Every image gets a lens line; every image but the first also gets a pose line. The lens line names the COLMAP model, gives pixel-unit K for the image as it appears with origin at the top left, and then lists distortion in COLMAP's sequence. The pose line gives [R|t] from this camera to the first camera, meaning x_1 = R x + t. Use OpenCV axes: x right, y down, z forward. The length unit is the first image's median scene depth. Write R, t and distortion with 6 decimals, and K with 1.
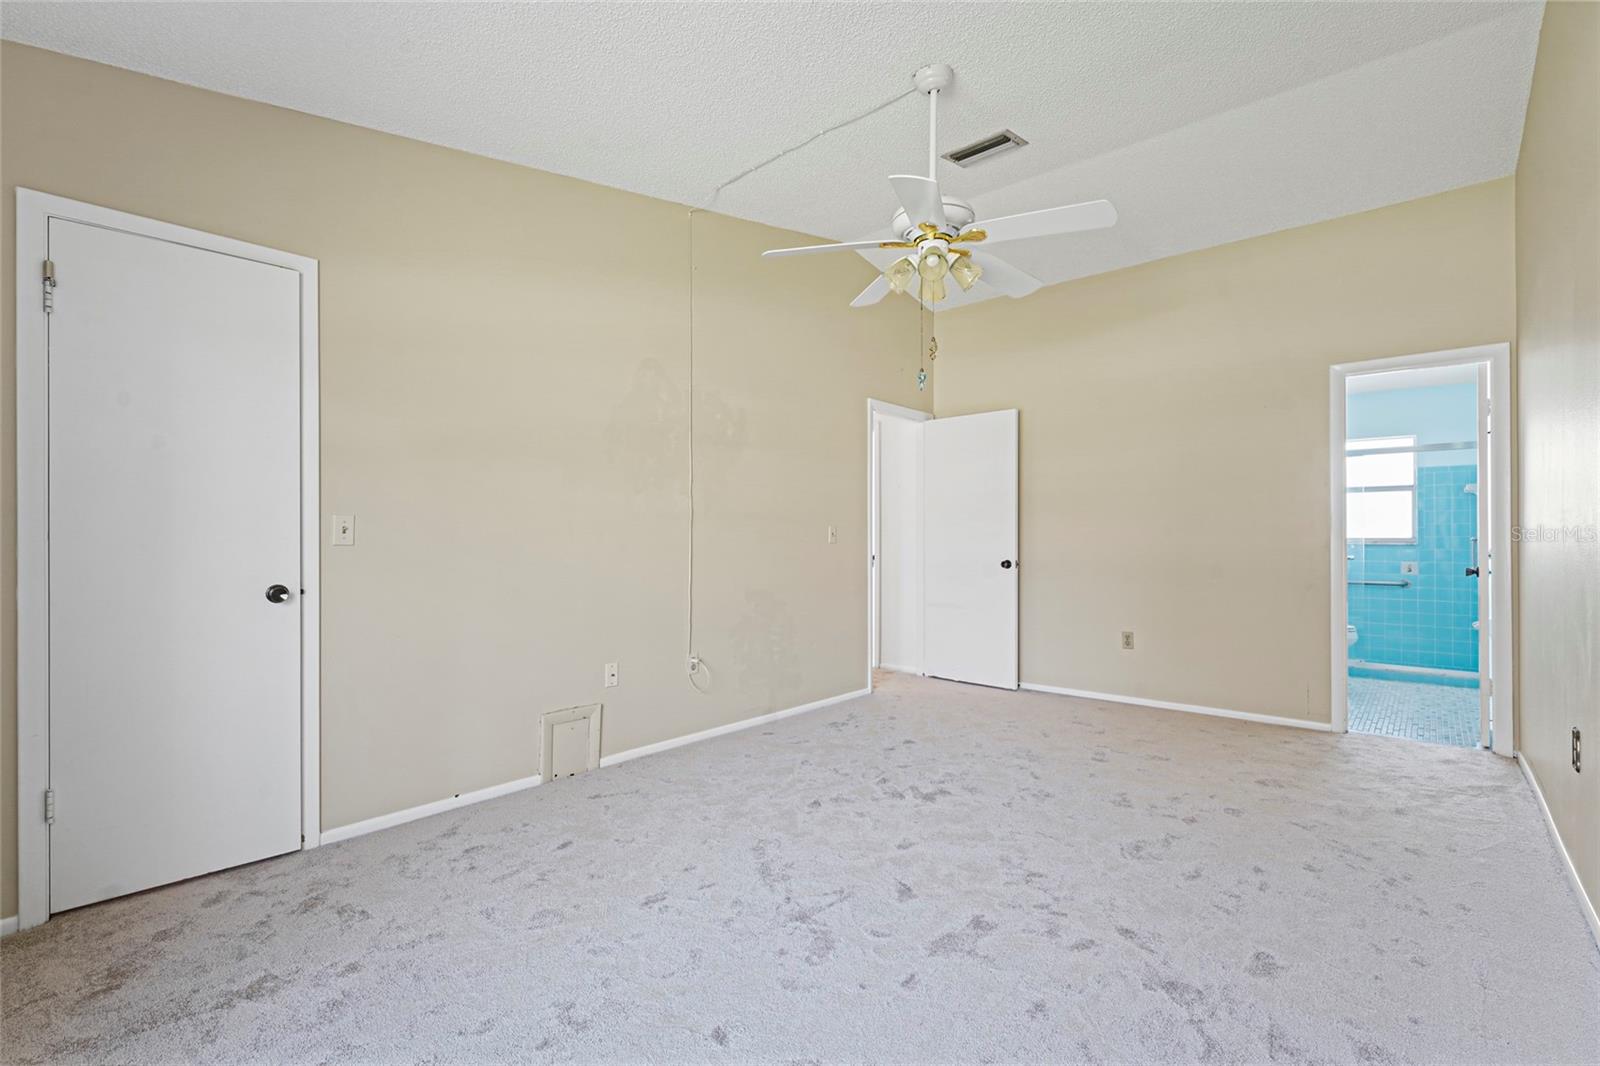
lens RADIAL K [[726.4, 0, 800.0], [0, 726.4, 533.0], [0, 0, 1]] dist [0.000319, 0.000052]
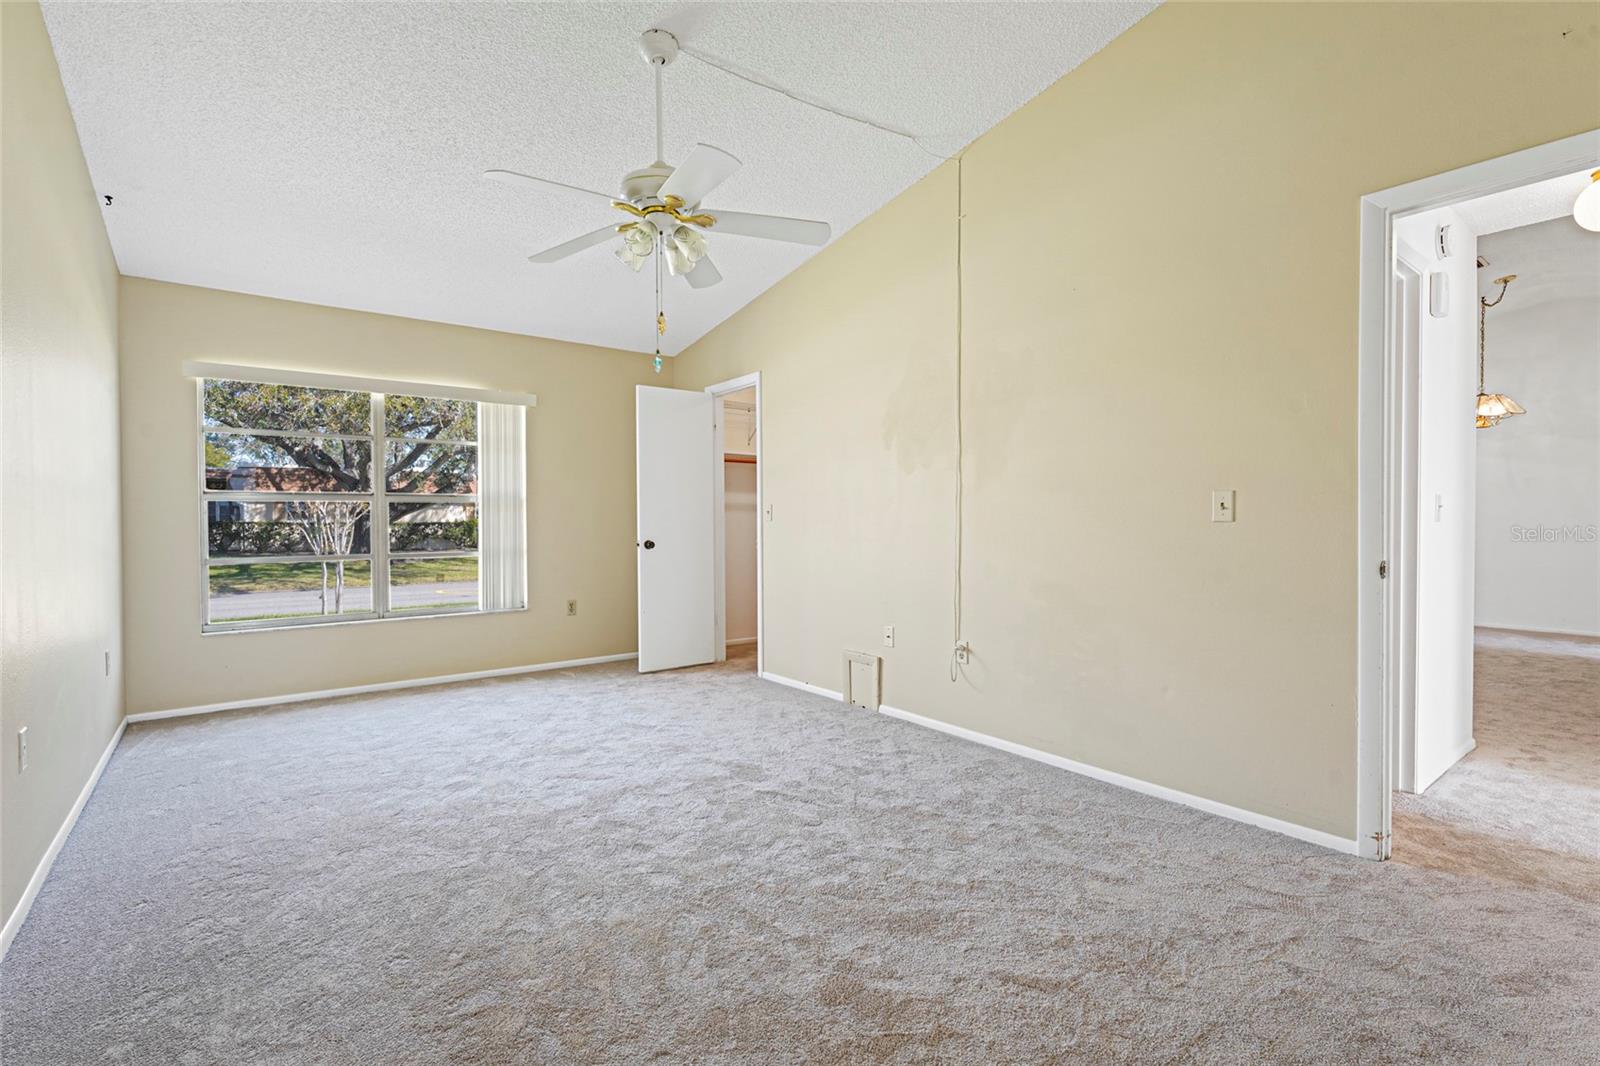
lens RADIAL K [[726.4, 0, 800.0], [0, 726.4, 533.0], [0, 0, 1]] dist [0.000319, 0.000052]
pose [[-0.182496, 0.024568, -0.982900, 0.864868], [0.010615, 0.999679, 0.023017, 0.008535], [0.983149, -0.006233, -0.182698, 1.069178]]
